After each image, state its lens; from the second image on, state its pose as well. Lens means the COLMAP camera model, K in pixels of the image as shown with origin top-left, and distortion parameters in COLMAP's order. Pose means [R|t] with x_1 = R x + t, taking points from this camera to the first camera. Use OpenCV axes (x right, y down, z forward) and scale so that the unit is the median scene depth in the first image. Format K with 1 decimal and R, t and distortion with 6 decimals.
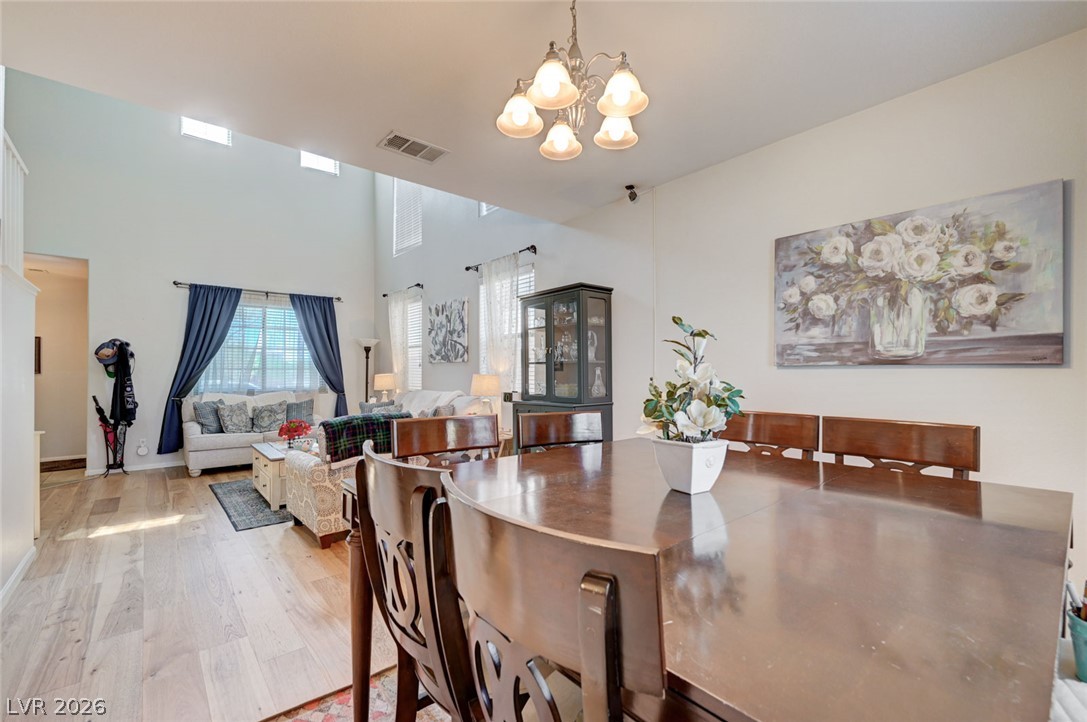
lens RADIAL K [[460.3, 0, 542.9], [0, 460.3, 367.5], [0, 0, 1]] dist [0.002425, 0.000181]
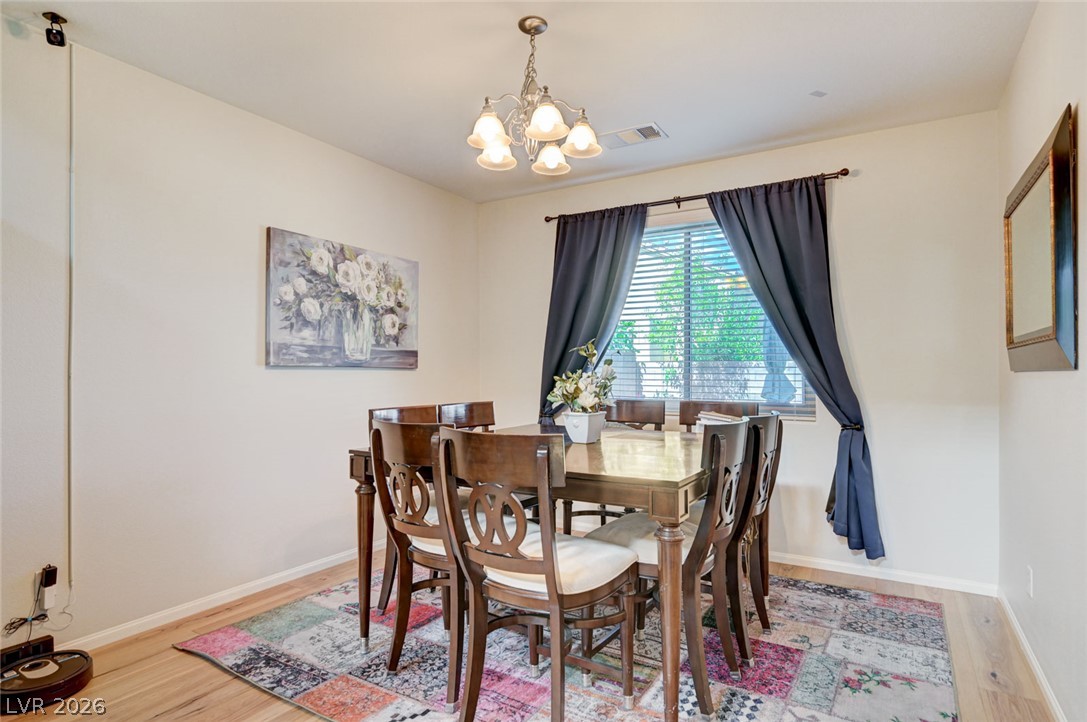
lens RADIAL K [[584.3, 0, 542.5], [0, 584.3, 361.2], [0, 0, 1]] dist [-0.001974, -0.000085]
pose [[-0.310570, 0.021830, 0.950300, -0.815704], [-0.009380, 0.999617, -0.026029, 0.013470], [-0.950504, -0.016998, -0.310247, 0.906467]]
